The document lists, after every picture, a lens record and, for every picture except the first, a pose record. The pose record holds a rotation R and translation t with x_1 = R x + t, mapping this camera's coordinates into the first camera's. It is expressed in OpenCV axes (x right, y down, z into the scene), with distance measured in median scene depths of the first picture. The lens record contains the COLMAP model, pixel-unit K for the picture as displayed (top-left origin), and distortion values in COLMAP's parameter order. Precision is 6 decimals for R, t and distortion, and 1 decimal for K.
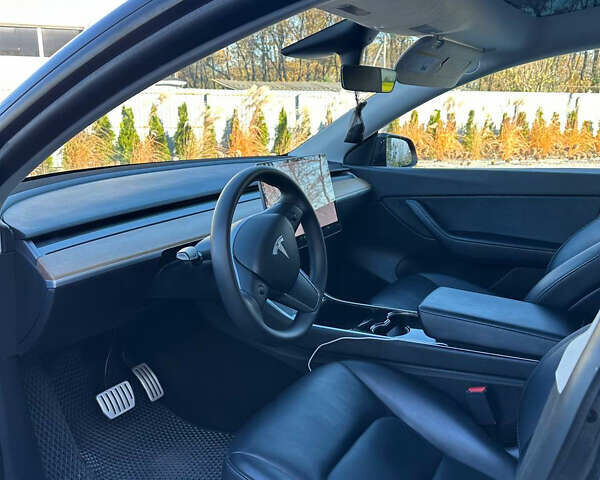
lens RADIAL K [[557.6, 0, 300.0], [0, 557.6, 240.0], [0, 0, 1]] dist [0.165049, -0.282534]
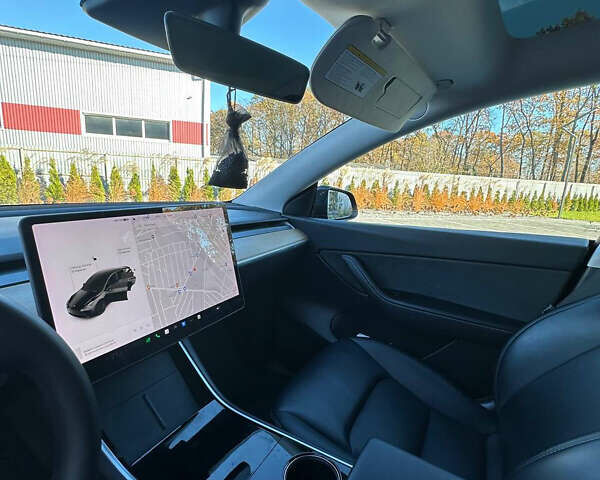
lens RADIAL K [[324.7, 0, 300.0], [0, 324.7, 240.0], [0, 0, 1]] dist [-0.012417, 0.000627]
pose [[0.998777, 0.048125, 0.011327, 0.105153], [-0.047713, 0.998276, -0.034196, -0.071545], [-0.012953, 0.033614, 0.999351, 0.429640]]
